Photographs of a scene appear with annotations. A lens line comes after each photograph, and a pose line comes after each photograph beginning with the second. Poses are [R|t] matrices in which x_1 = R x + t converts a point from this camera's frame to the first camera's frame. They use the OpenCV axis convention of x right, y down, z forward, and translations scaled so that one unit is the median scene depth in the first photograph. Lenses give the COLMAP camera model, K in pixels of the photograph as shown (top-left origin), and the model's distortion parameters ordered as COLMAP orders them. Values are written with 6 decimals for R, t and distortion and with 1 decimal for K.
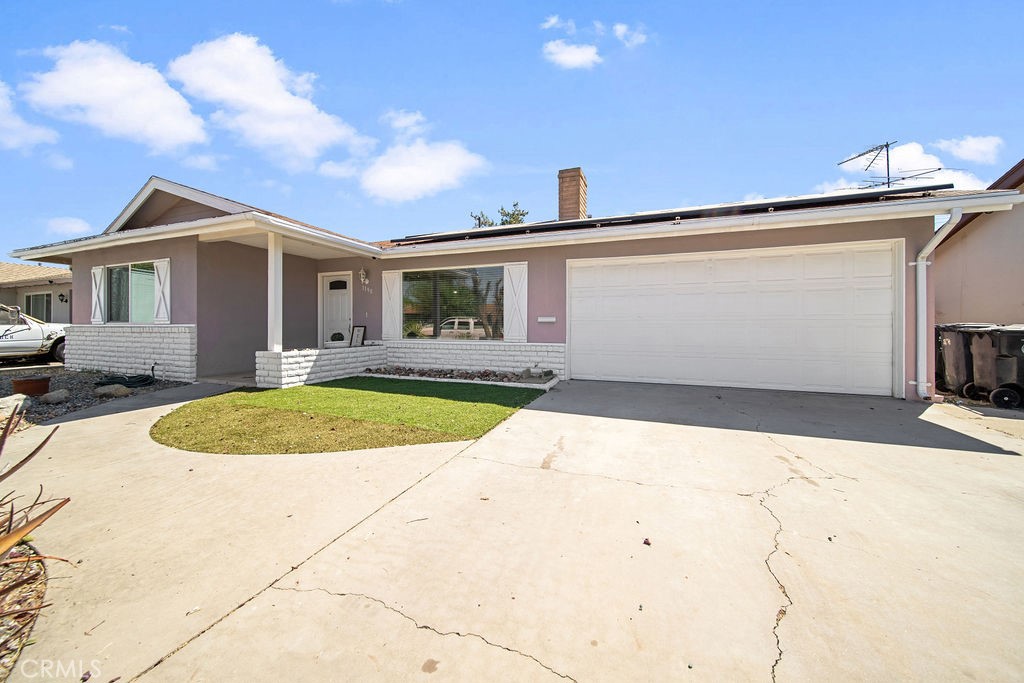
lens RADIAL K [[363.9, 0, 512.9], [0, 363.9, 334.2], [0, 0, 1]] dist [-0.000055, -0.000204]
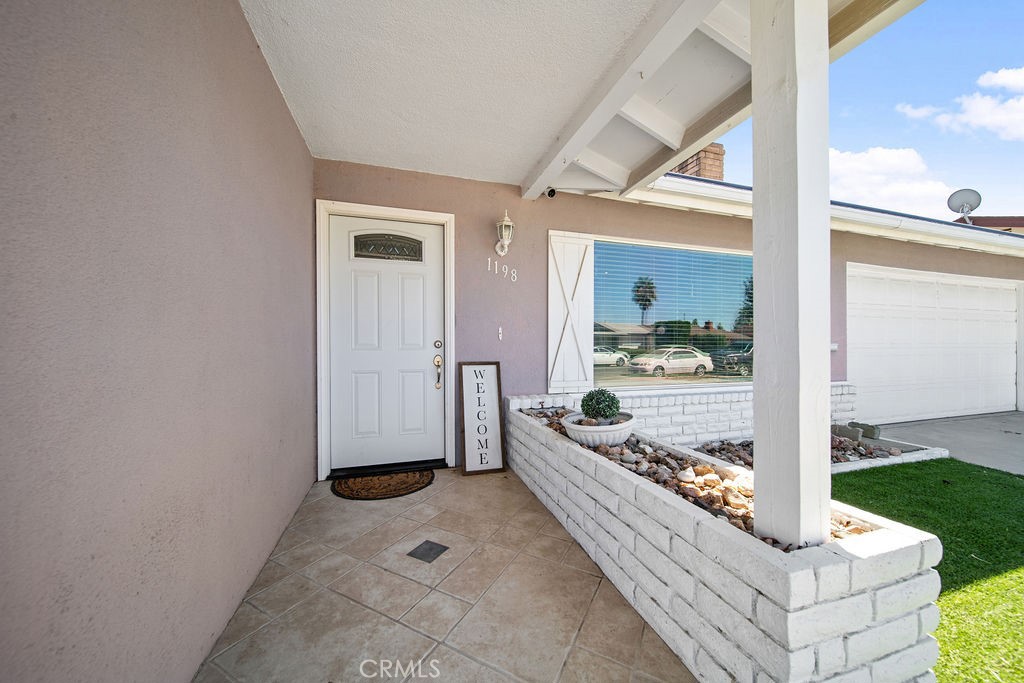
lens RADIAL K [[361.5, 0, 512.2], [0, 361.5, 335.3], [0, 0, 1]] dist [-0.001602, -0.000601]
pose [[0.778262, -0.003019, 0.627933, -0.710061], [0.002363, 0.999995, 0.001879, -0.057774], [-0.627936, 0.000022, 0.778265, 0.760988]]
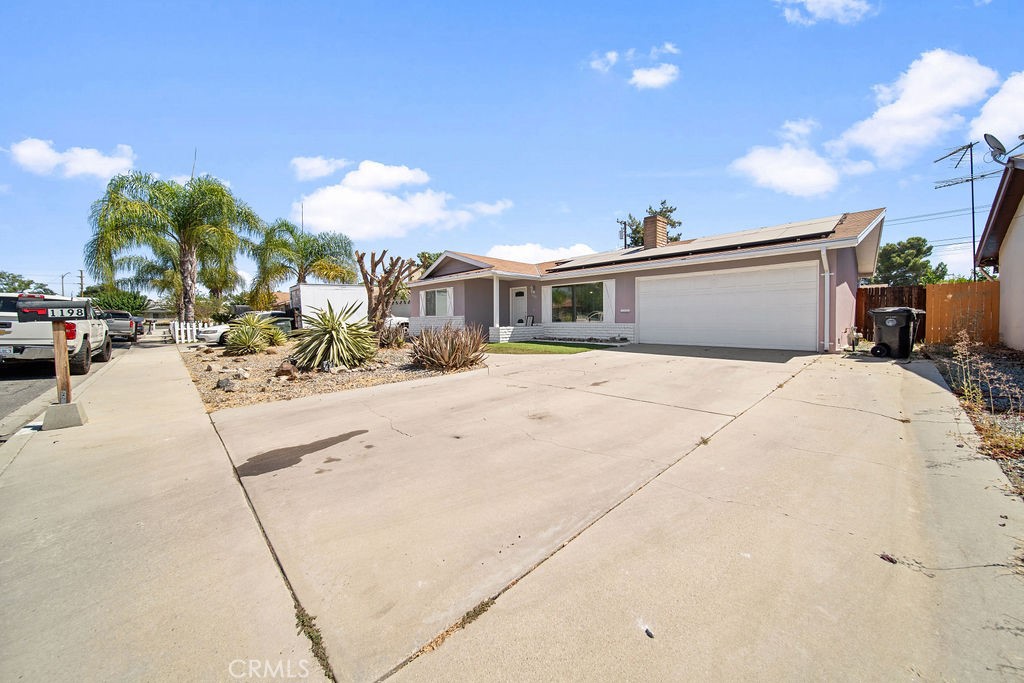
lens RADIAL K [[363.9, 0, 512.9], [0, 363.9, 334.2], [0, 0, 1]] dist [-0.000055, -0.000204]
pose [[0.904285, 0.006637, -0.426879, 0.332295], [0.002642, 0.999773, 0.021142, 0.035807], [0.426922, -0.020246, 0.904062, -0.820524]]
